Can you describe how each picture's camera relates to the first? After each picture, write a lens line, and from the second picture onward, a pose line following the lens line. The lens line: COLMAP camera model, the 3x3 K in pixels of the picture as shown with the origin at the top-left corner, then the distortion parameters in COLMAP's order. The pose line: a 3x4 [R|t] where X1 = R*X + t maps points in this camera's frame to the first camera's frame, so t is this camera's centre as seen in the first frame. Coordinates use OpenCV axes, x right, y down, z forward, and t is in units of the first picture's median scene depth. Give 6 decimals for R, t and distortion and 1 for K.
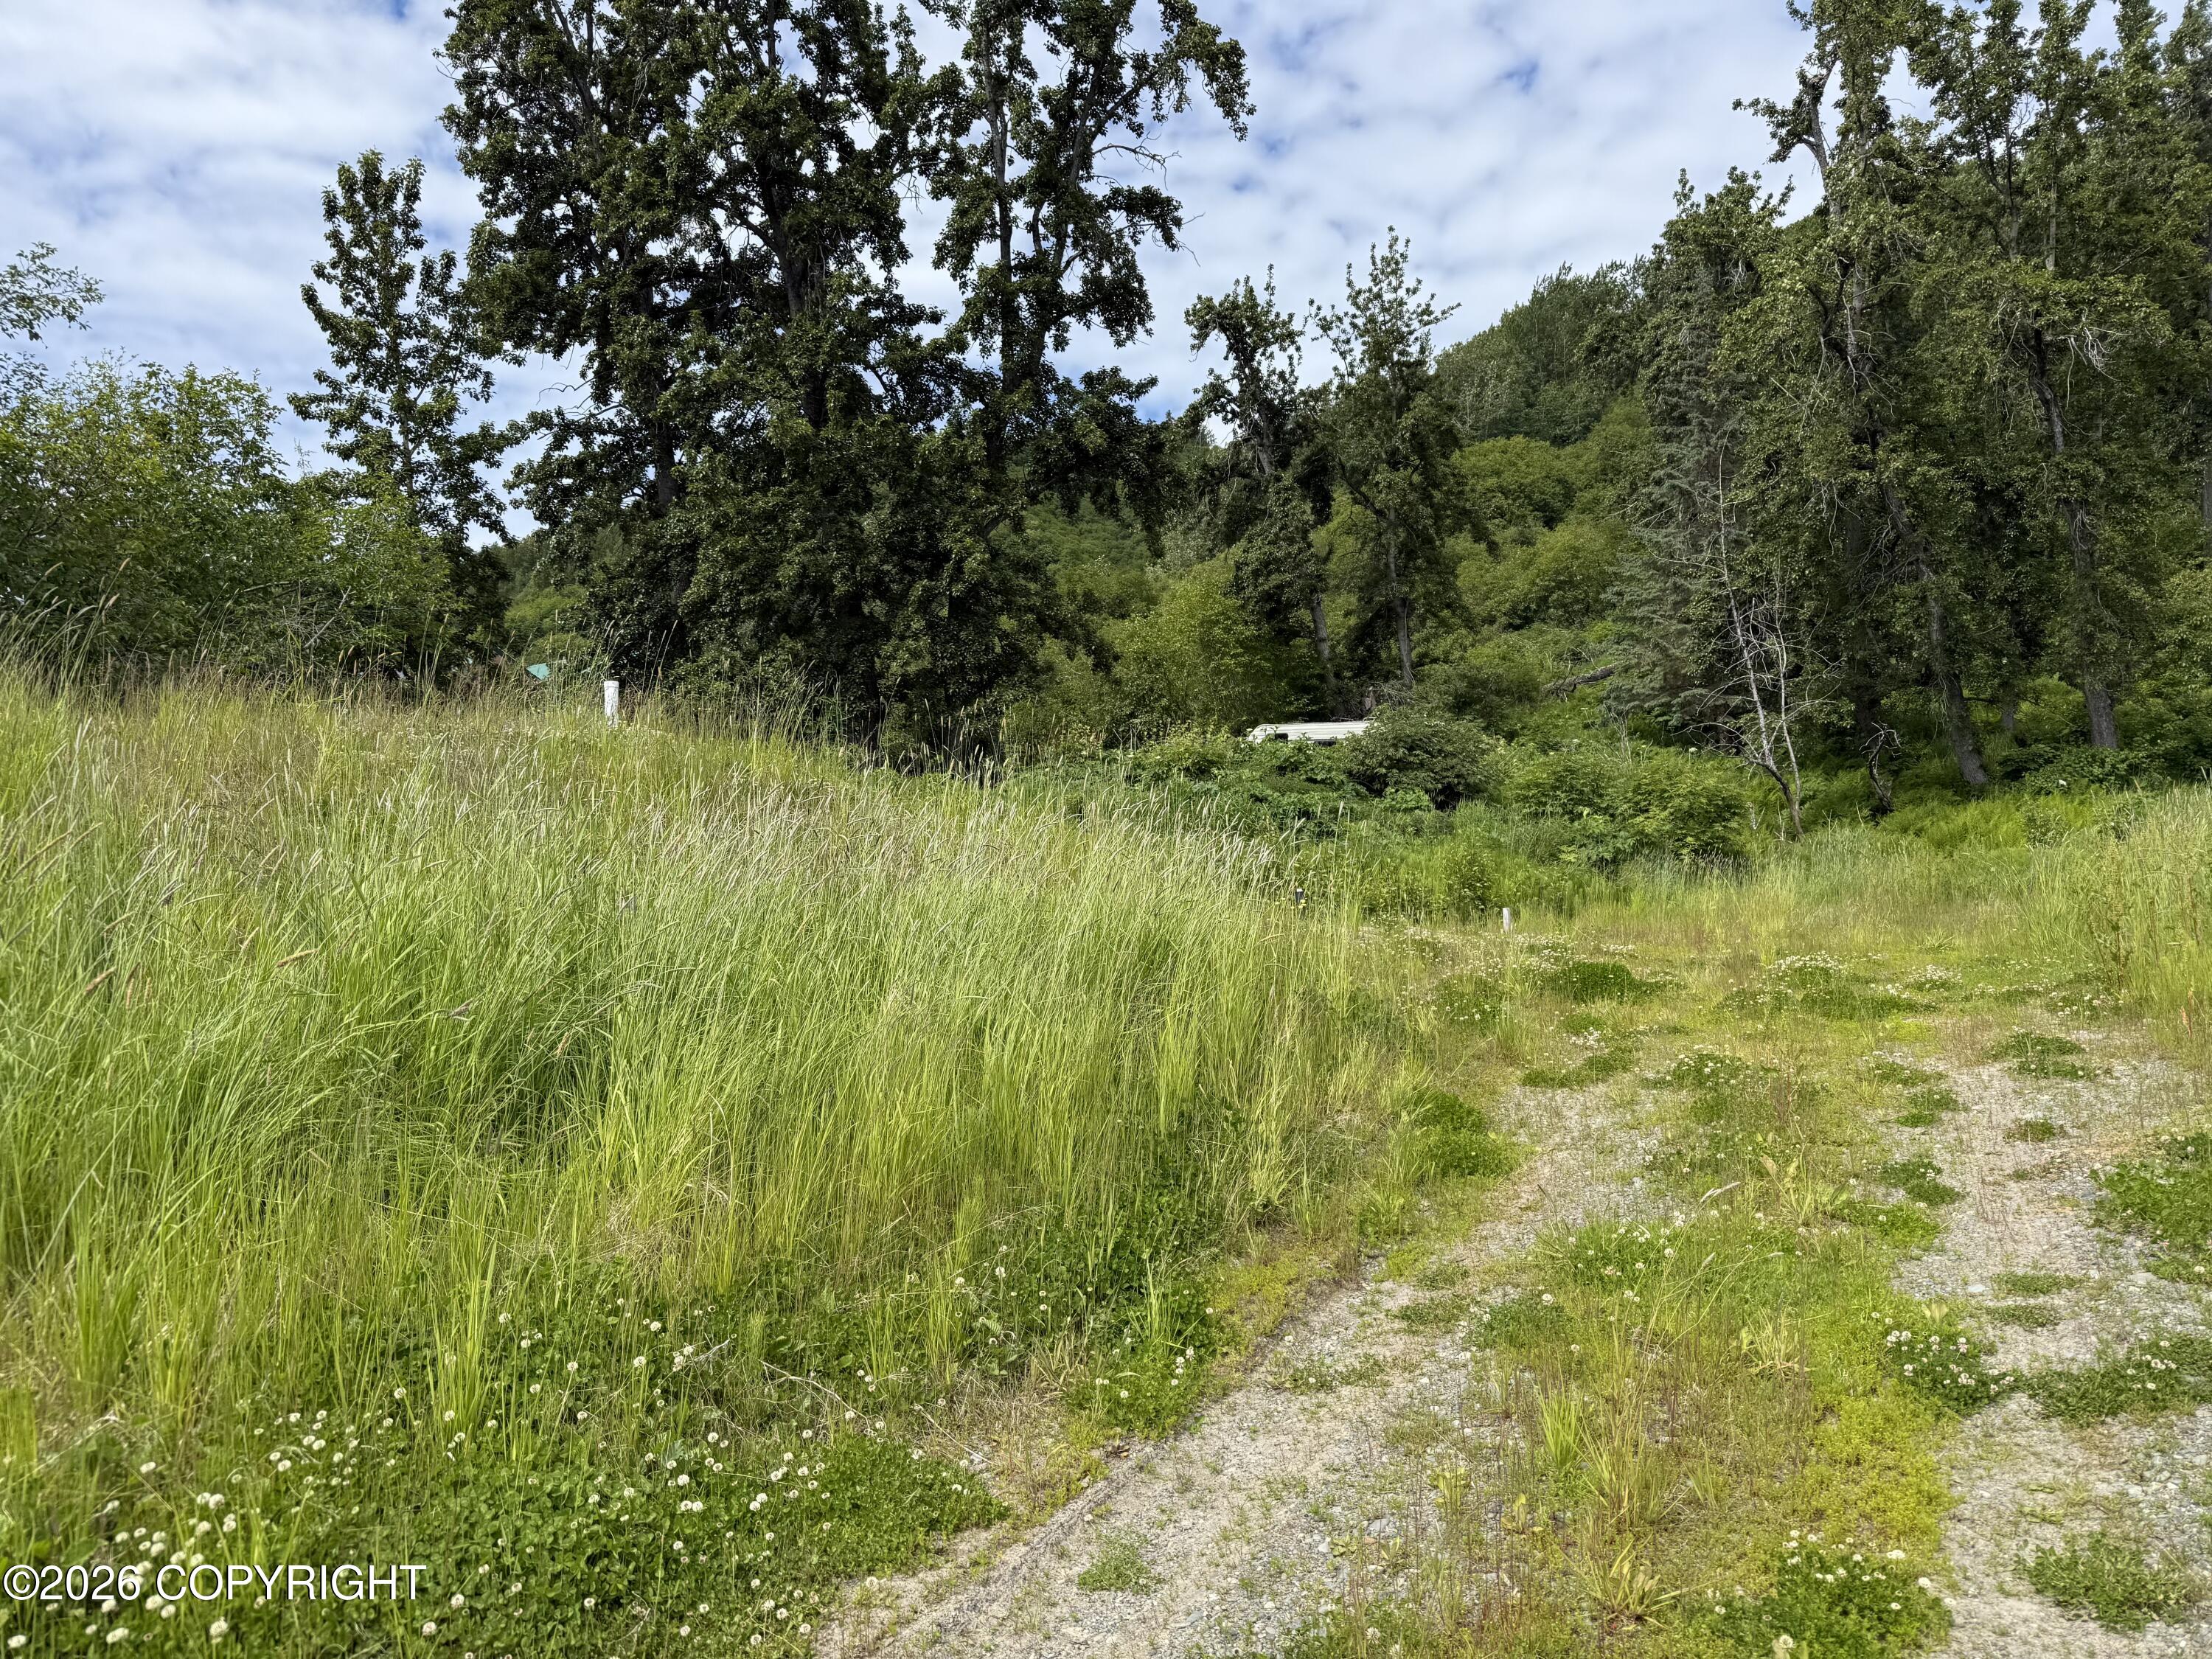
lens RADIAL K [[1573.5, 0, 1115.3], [0, 1573.5, 862.3], [0, 0, 1]] dist [0.046229, -0.066028]
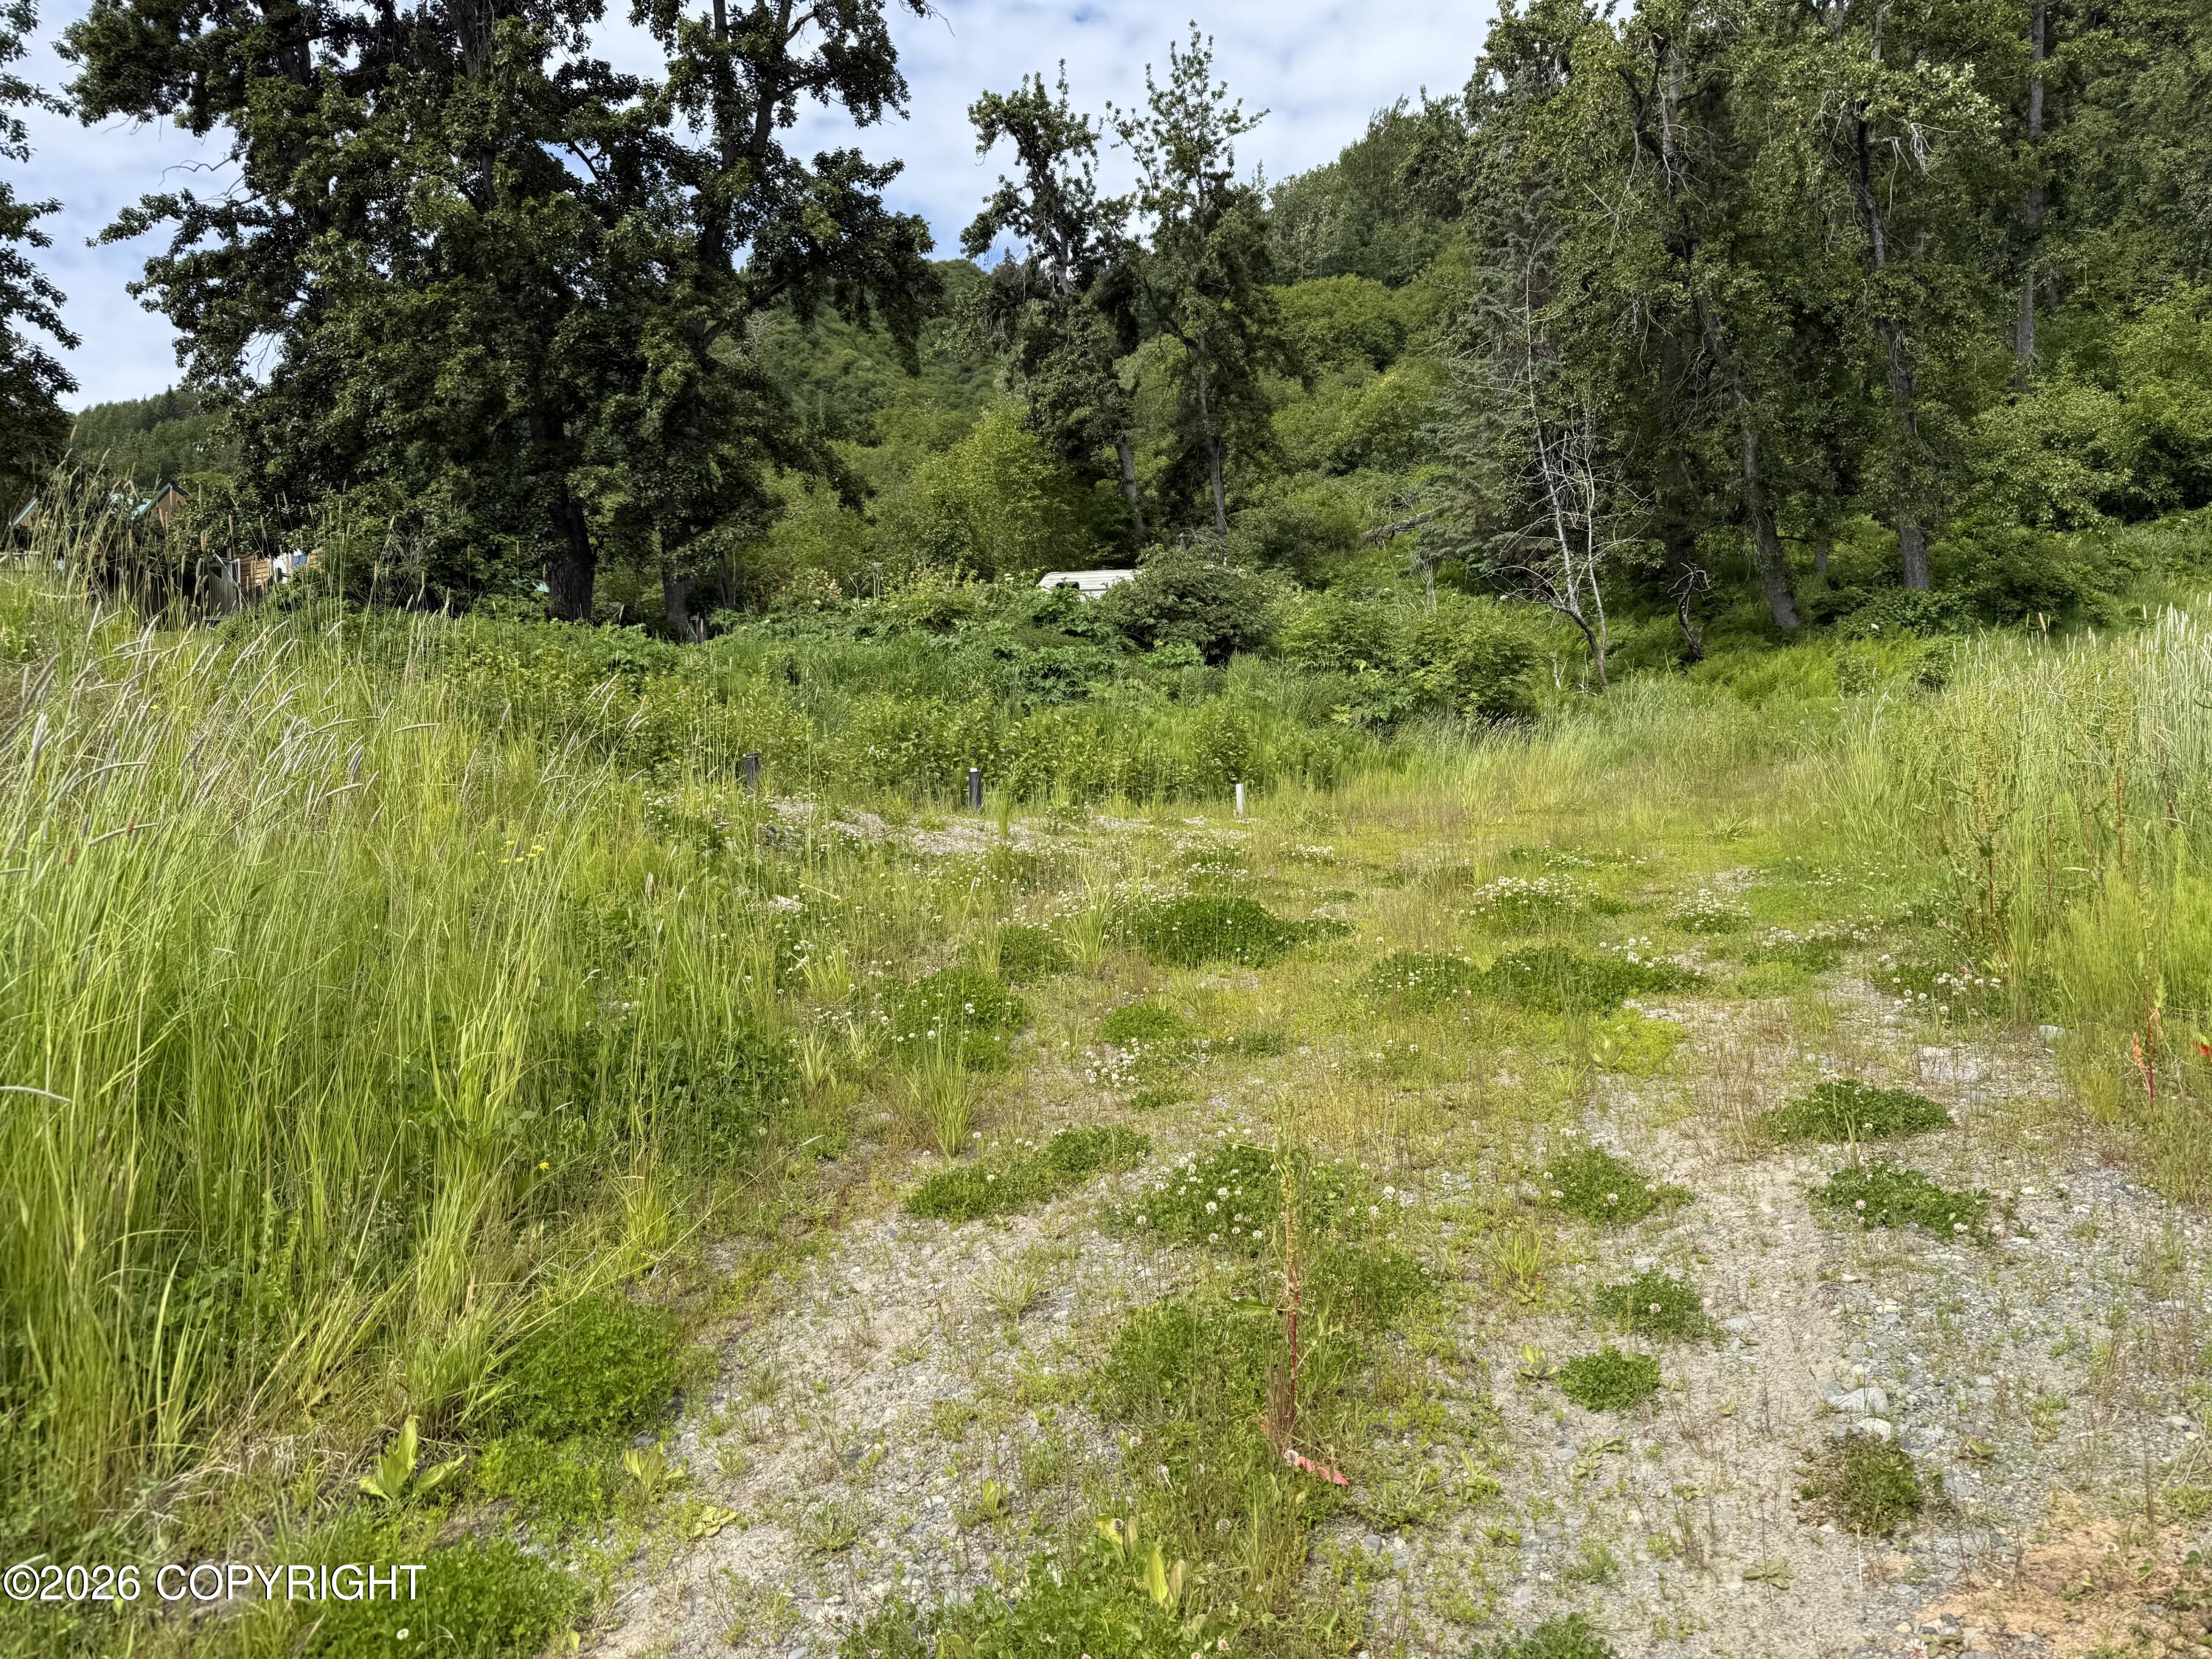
lens RADIAL K [[1573.5, 0, 1150.7], [0, 1573.5, 852.3], [0, 0, 1]] dist [0.046229, -0.066028]
pose [[0.993173, -0.024759, 0.113990, 0.053882], [0.015056, 0.996250, 0.085206, -0.003199], [-0.115672, -0.082908, 0.989821, 0.096331]]
